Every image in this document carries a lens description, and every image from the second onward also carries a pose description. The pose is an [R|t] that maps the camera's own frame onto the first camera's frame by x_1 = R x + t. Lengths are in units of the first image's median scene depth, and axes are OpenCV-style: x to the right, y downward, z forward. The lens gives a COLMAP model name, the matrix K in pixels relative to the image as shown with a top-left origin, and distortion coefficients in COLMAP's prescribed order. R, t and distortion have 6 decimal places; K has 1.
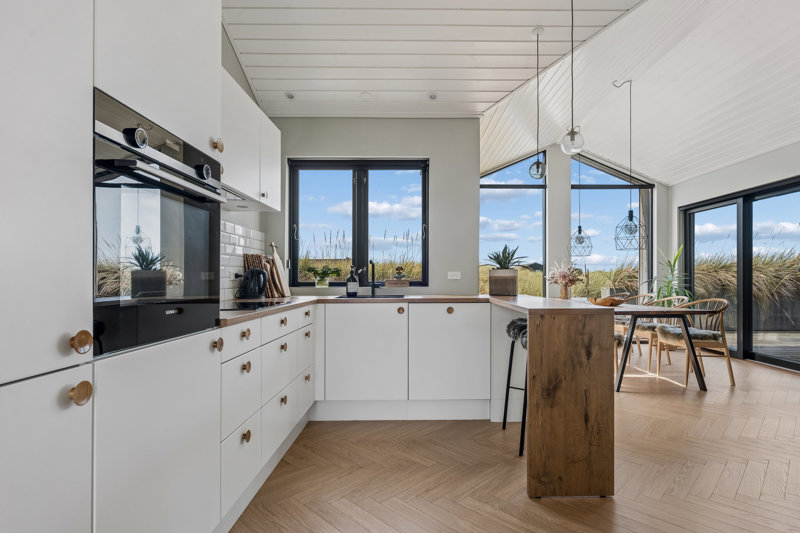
lens RADIAL K [[390.7, 0, 435.3], [0, 390.7, 272.6], [0, 0, 1]] dist [0.001573, 0.000333]
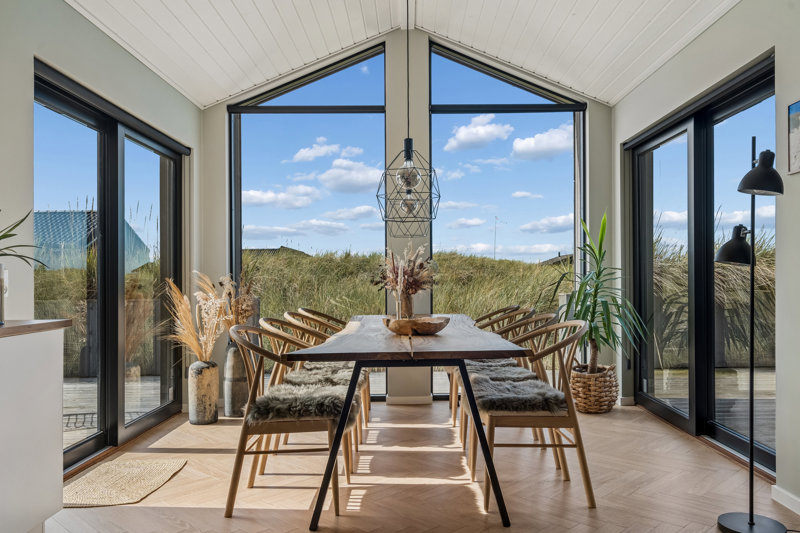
lens RADIAL K [[619.1, 0, 396.6], [0, 619.1, 268.0], [0, 0, 1]] dist [-0.001114, -0.004706]
pose [[0.999925, -0.011186, -0.004983, 0.342339], [0.011166, 0.999930, -0.004005, 0.002485], [0.005028, 0.003949, 0.999980, 0.166861]]
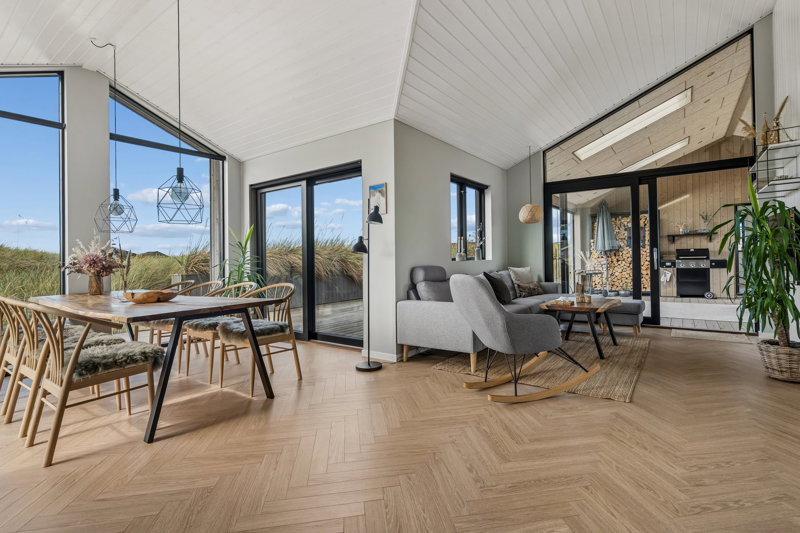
lens RADIAL K [[379.8, 0, 403.3], [0, 379.8, 253.2], [0, 0, 1]] dist [-0.002406, 0.000862]
pose [[0.607608, -0.002113, 0.794234, 0.137210], [0.011051, 0.999922, -0.005793, 0.004445], [-0.794160, 0.012297, 0.607584, 0.179021]]
